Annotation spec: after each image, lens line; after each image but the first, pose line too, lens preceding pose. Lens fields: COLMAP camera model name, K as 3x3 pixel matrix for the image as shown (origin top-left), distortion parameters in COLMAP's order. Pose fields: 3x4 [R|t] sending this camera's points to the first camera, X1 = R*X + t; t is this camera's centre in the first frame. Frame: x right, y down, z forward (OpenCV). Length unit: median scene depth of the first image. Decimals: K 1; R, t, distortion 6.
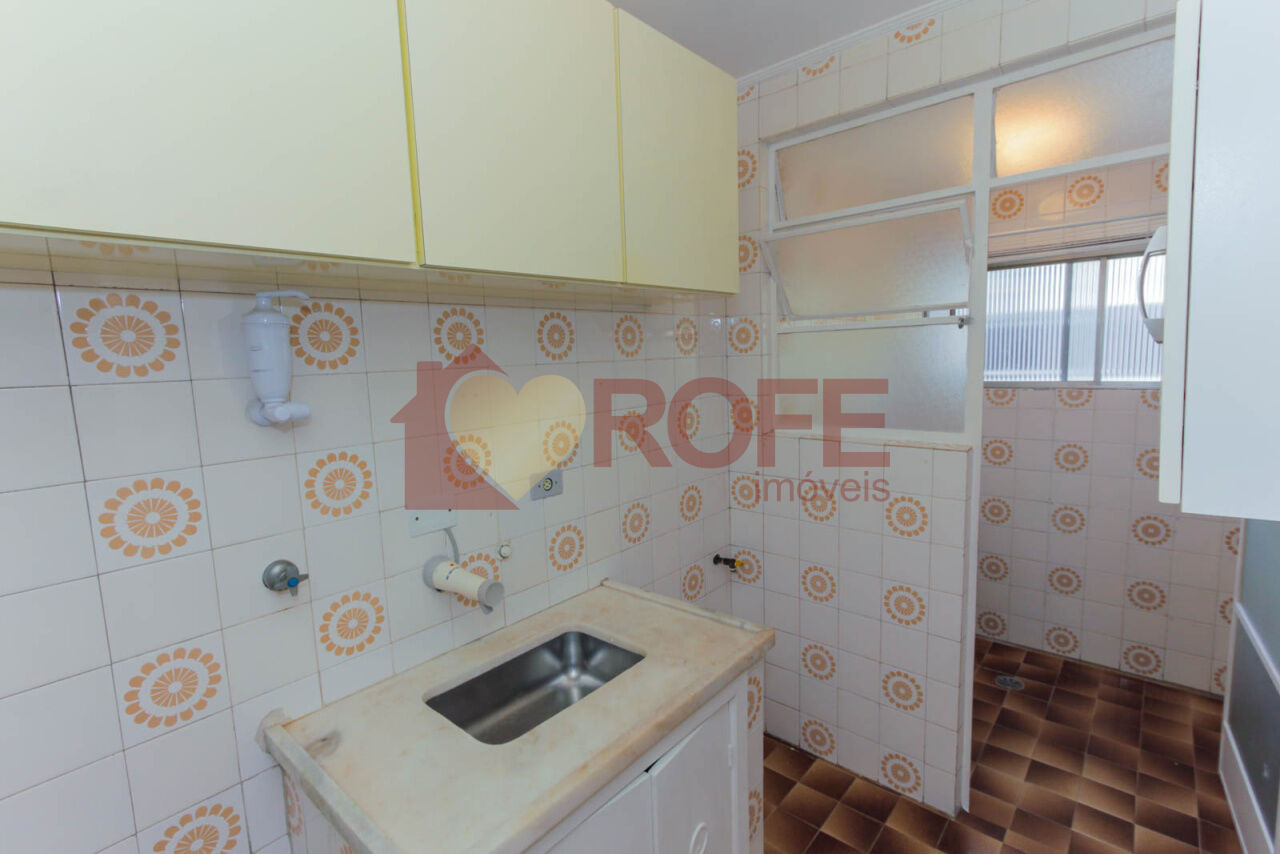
lens RADIAL K [[569.3, 0, 609.4], [0, 569.3, 443.0], [0, 0, 1]] dist [0.002512, 0.001333]
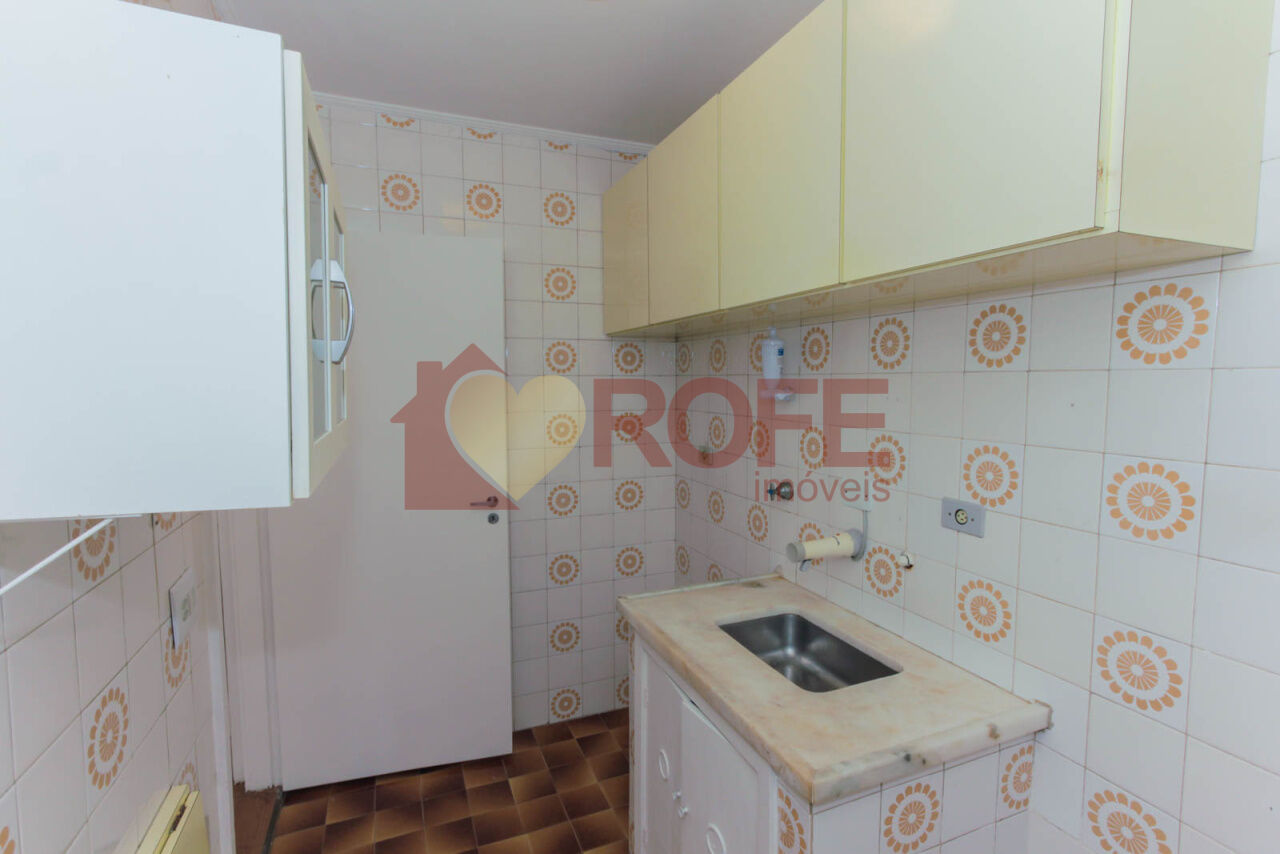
lens RADIAL K [[609.9, 0, 640.9], [0, 609.9, 437.2], [0, 0, 1]] dist [-0.000569, -0.000303]
pose [[-0.402195, 0.140164, -0.904761, 0.206287], [-0.098831, 0.975791, 0.195101, -0.039888], [0.910204, 0.167887, -0.378606, 0.213985]]
